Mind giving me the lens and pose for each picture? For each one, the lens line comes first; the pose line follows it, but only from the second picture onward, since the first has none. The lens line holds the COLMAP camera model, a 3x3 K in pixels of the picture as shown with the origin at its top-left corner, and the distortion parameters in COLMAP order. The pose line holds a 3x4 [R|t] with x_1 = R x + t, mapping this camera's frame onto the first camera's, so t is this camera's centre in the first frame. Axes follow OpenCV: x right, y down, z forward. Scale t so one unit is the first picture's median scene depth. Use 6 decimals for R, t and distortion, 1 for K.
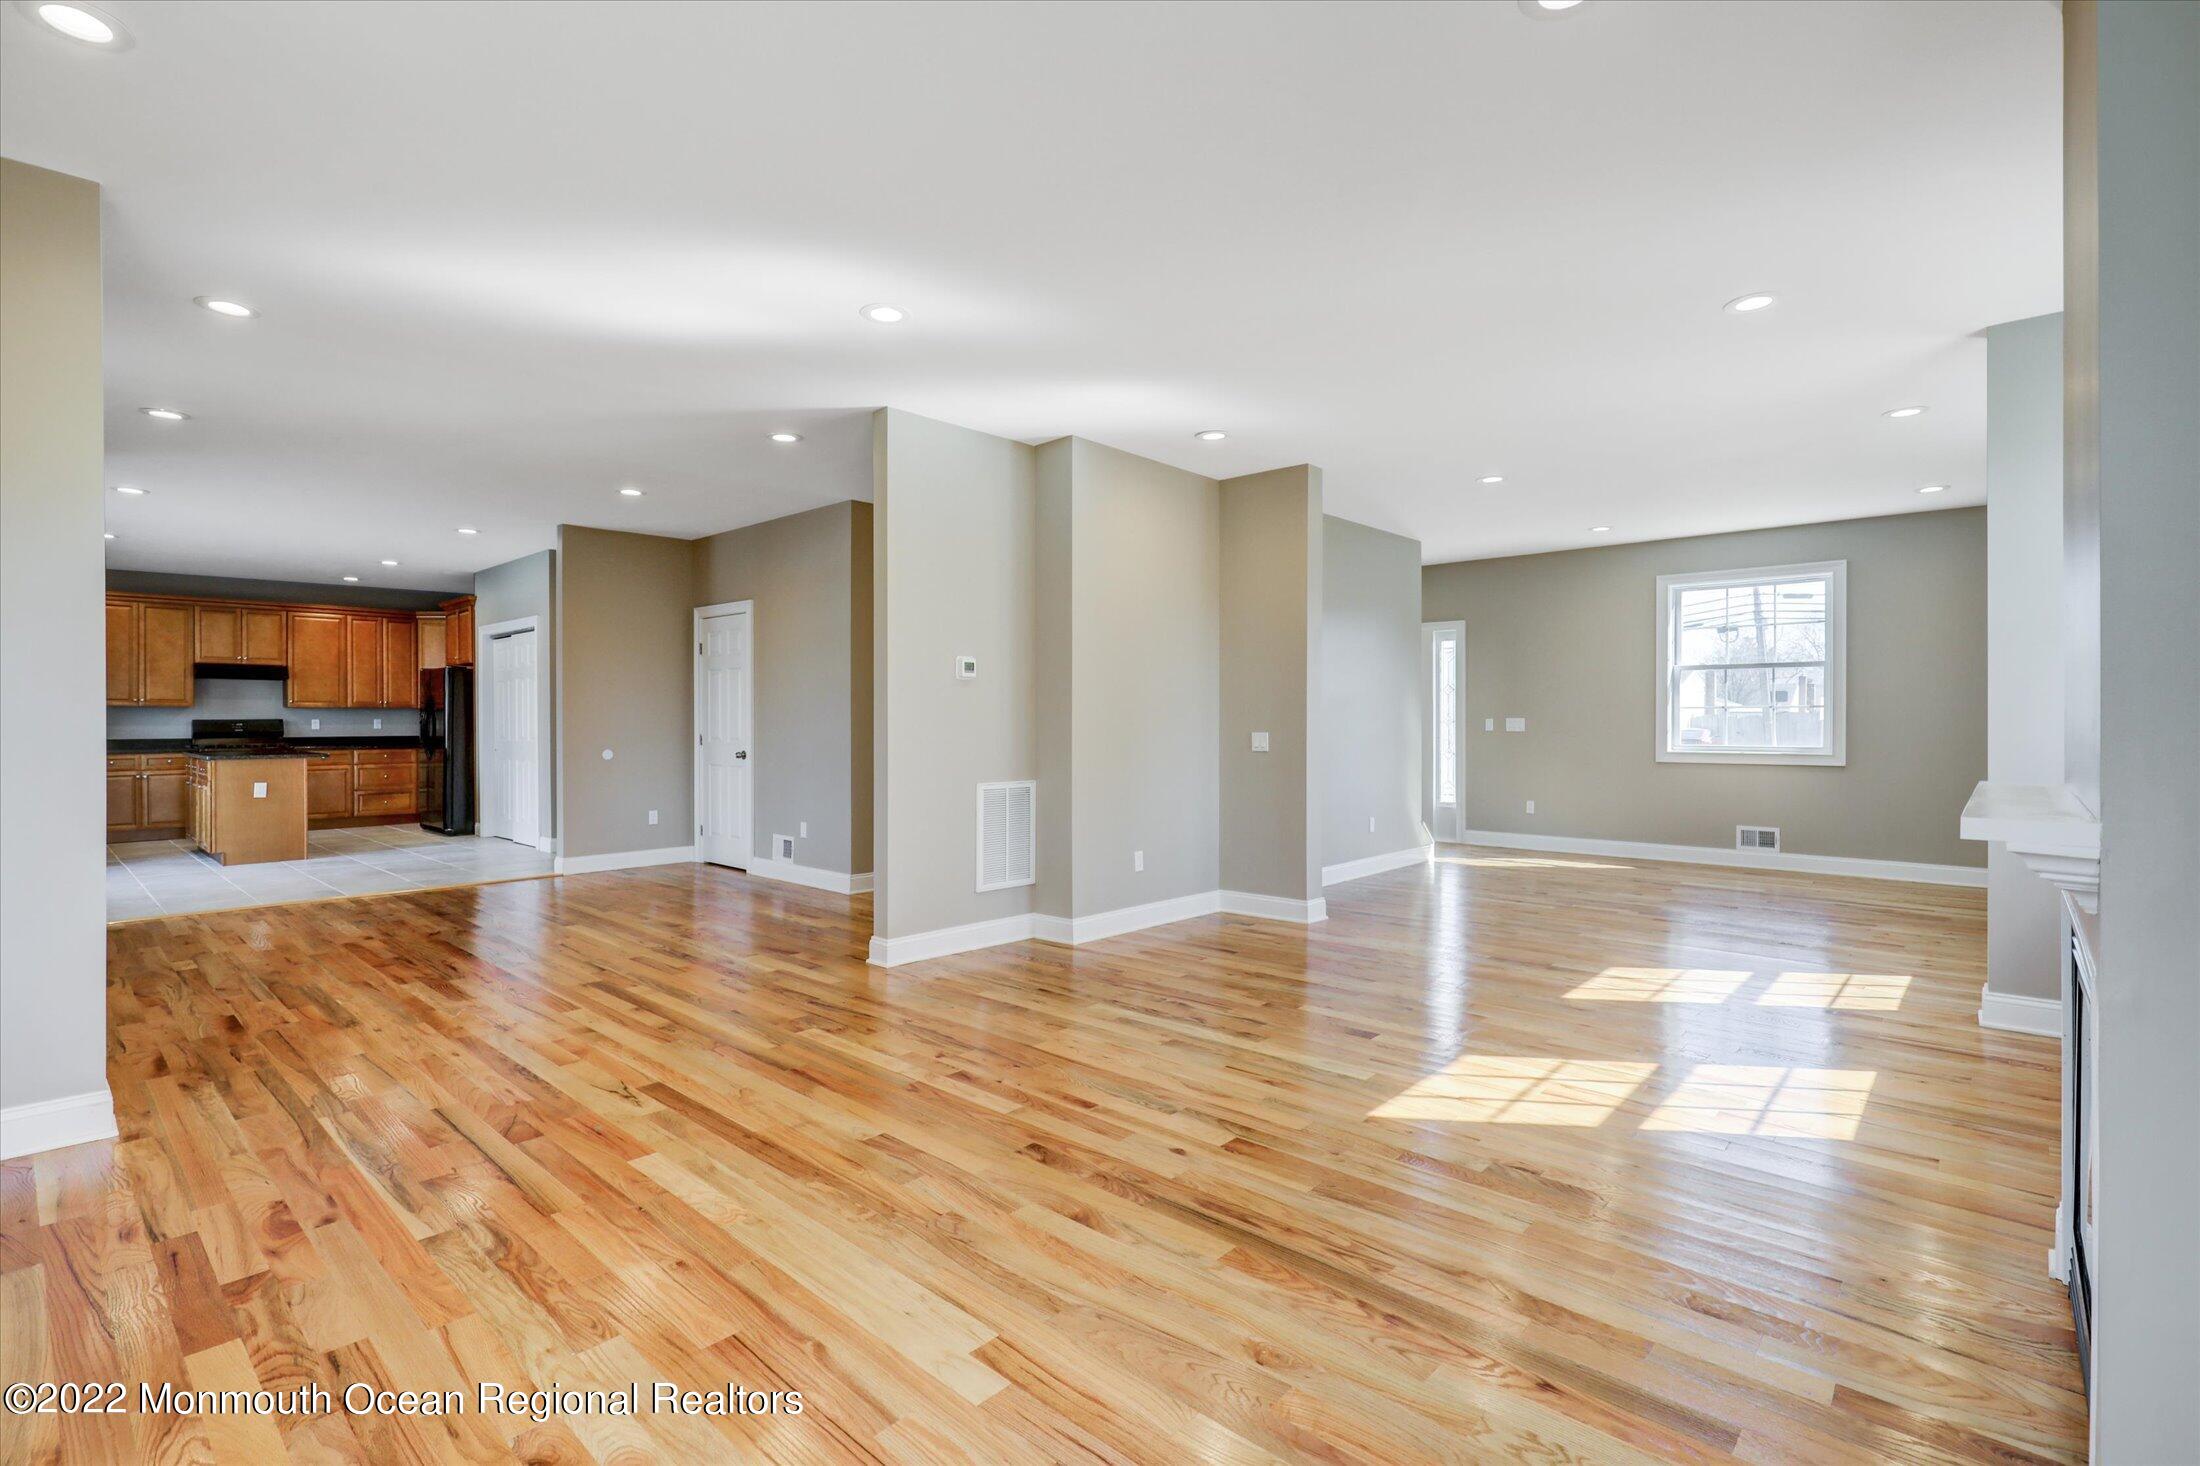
lens RADIAL K [[1004.4, 0, 1096.4], [0, 1004.4, 718.4], [0, 0, 1]] dist [-0.002140, -0.000518]
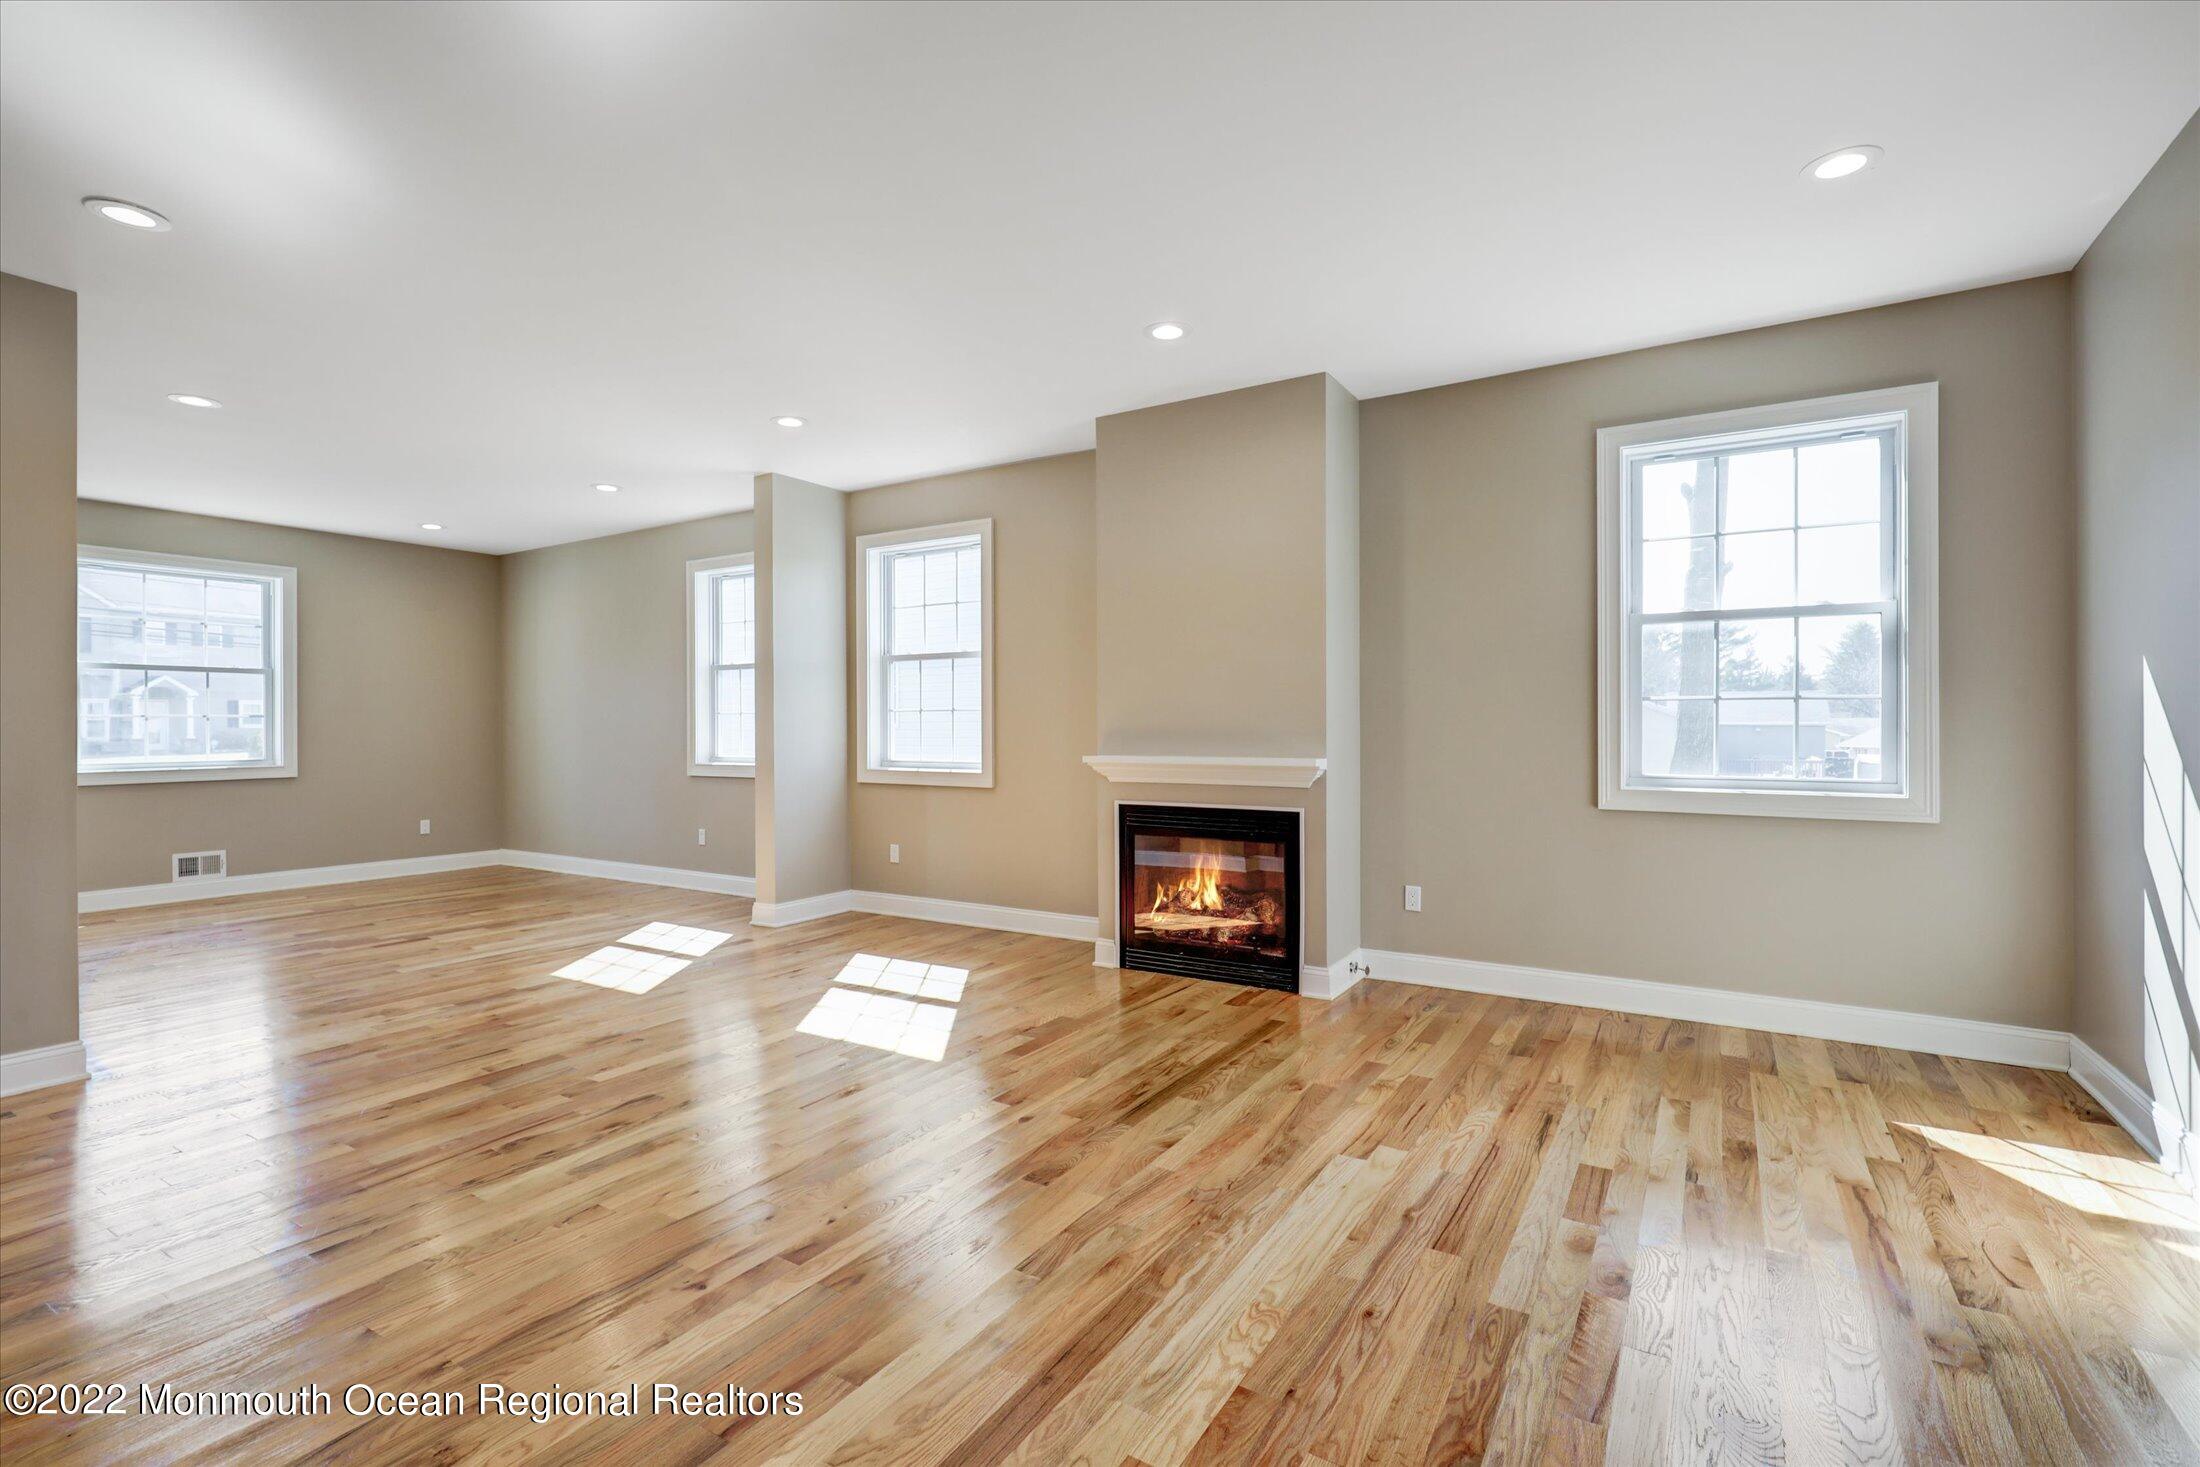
lens RADIAL K [[994.1, 0, 1105.3], [0, 994.1, 726.3], [0, 0, 1]] dist [-0.002108, -0.000313]
pose [[-0.181596, 0.002217, 0.983371, -0.295035], [0.002224, 0.999996, -0.001844, 0.000832], [-0.983371, 0.001853, -0.181600, 0.325770]]
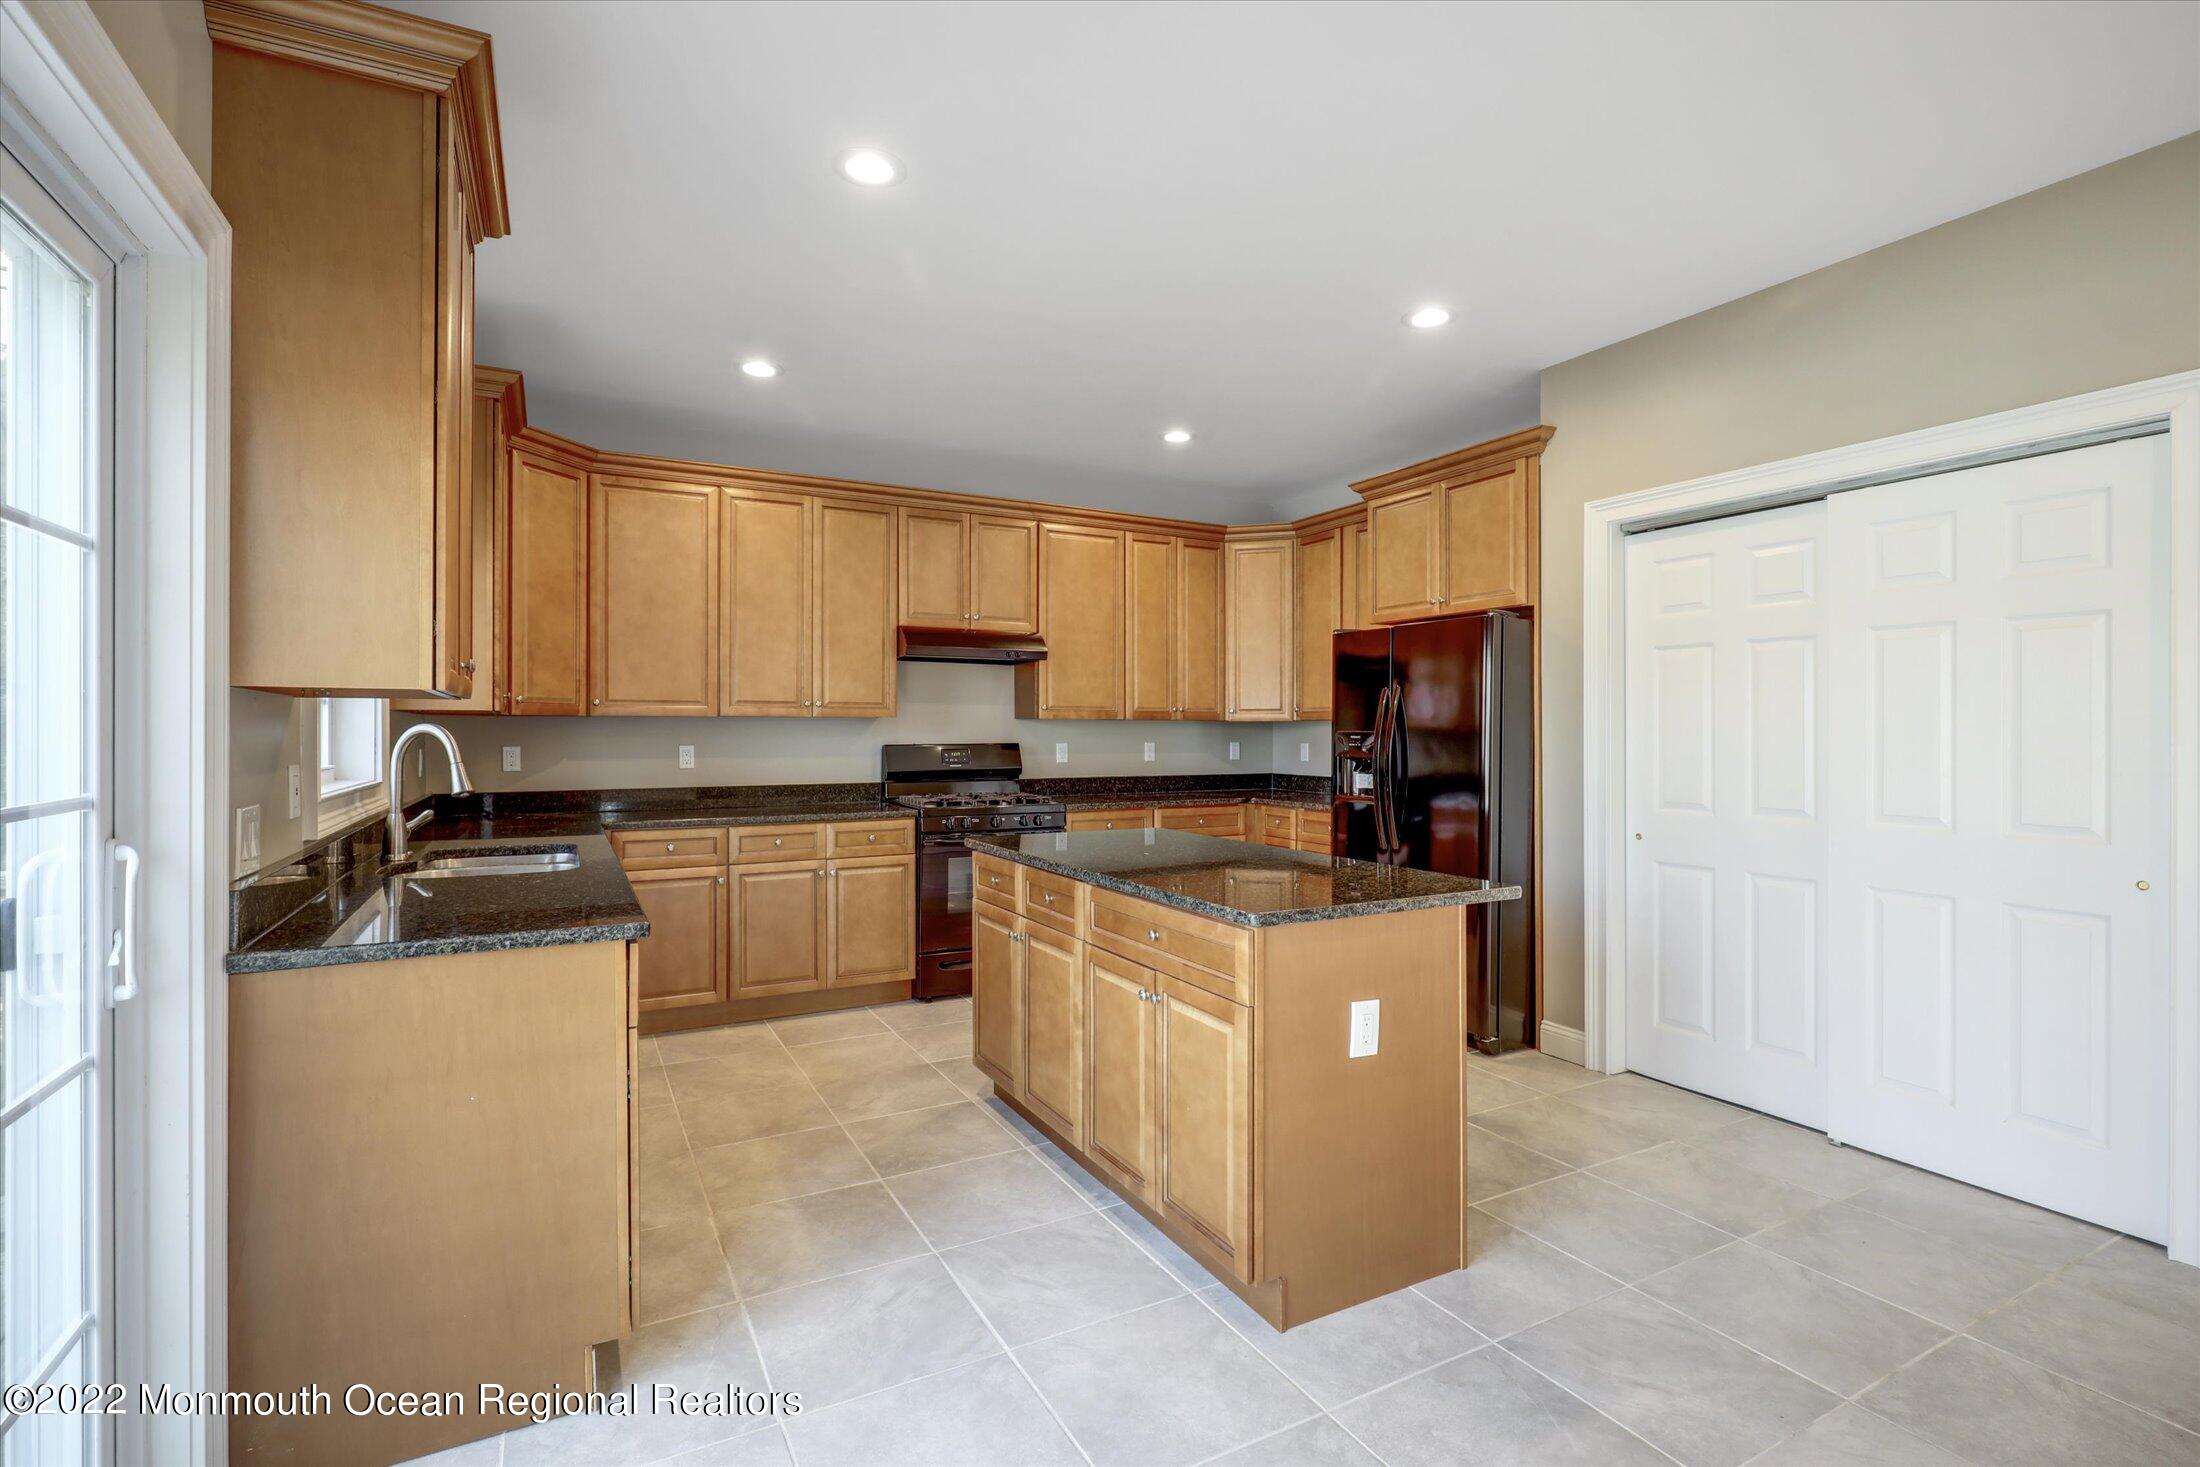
lens RADIAL K [[1009.6, 0, 1097.4], [0, 1009.6, 727.0], [0, 0, 1]] dist [-0.002014, 0.000206]
pose [[0.944735, 0.003216, -0.327818, -0.693818], [-0.003627, 0.999993, -0.000641, -0.007864], [0.327814, 0.001794, 0.944741, 0.614476]]
